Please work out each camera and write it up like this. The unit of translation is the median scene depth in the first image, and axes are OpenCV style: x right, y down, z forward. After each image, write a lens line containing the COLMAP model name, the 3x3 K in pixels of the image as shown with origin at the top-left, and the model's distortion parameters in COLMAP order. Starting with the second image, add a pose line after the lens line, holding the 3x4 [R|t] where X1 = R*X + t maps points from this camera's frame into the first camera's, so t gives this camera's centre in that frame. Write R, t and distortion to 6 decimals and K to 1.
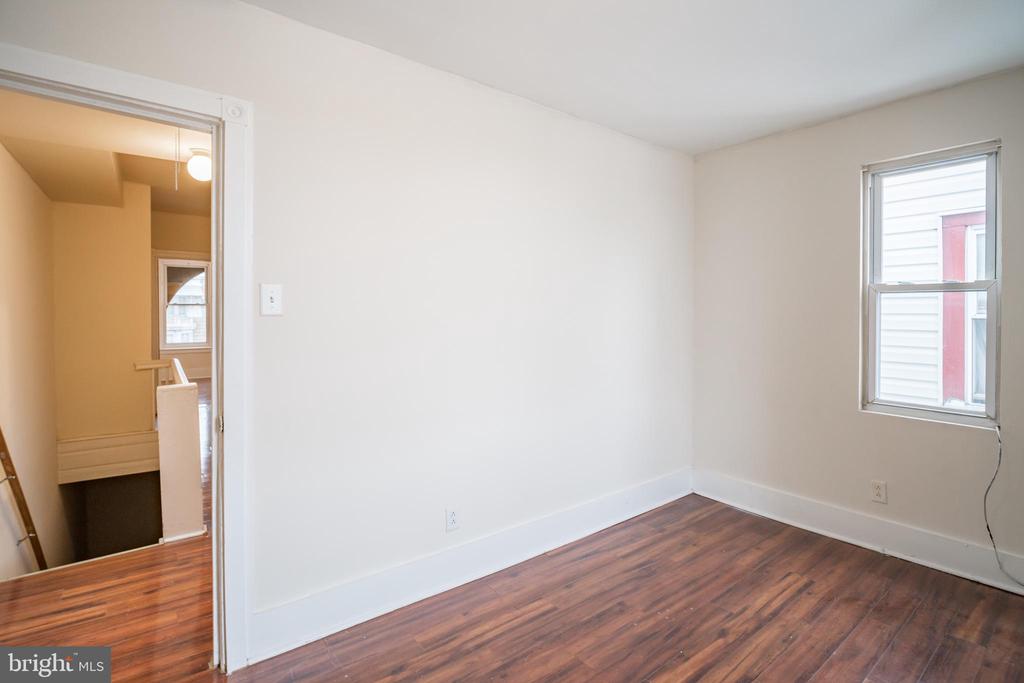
lens RADIAL K [[488.6, 0, 514.2], [0, 488.6, 313.3], [0, 0, 1]] dist [-0.000551, 0.000272]
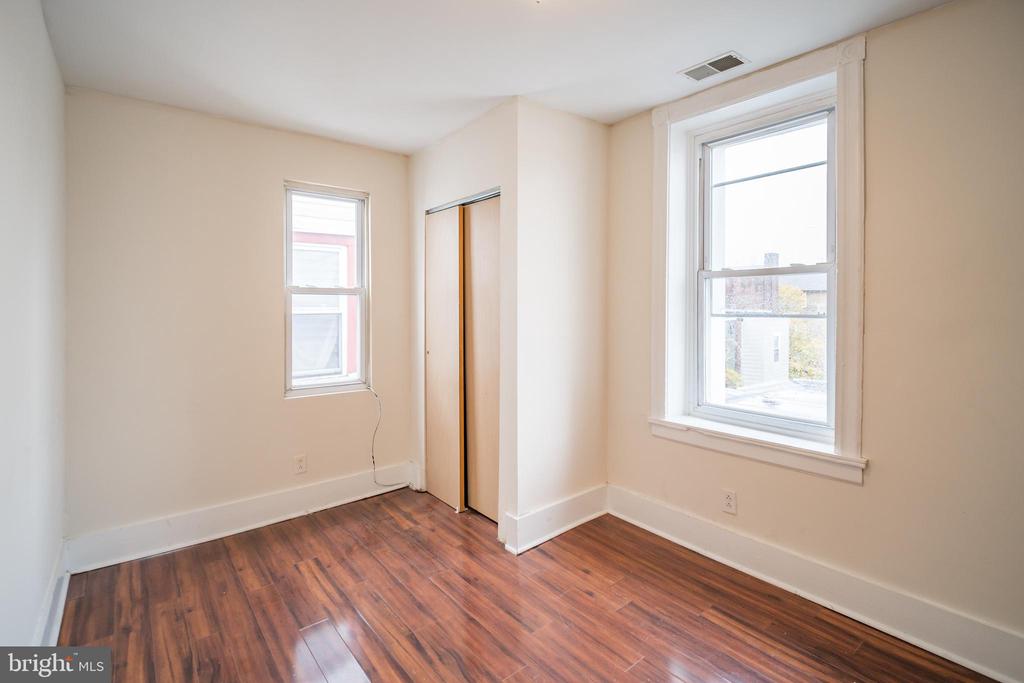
lens RADIAL K [[488.6, 0, 514.2], [0, 488.6, 313.3], [0, 0, 1]] dist [-0.000551, 0.000272]
pose [[-0.012212, -0.012639, 0.999846, -0.445371], [0.004500, 0.999909, 0.012694, -0.008785], [-0.999915, 0.004654, -0.012154, 0.530290]]
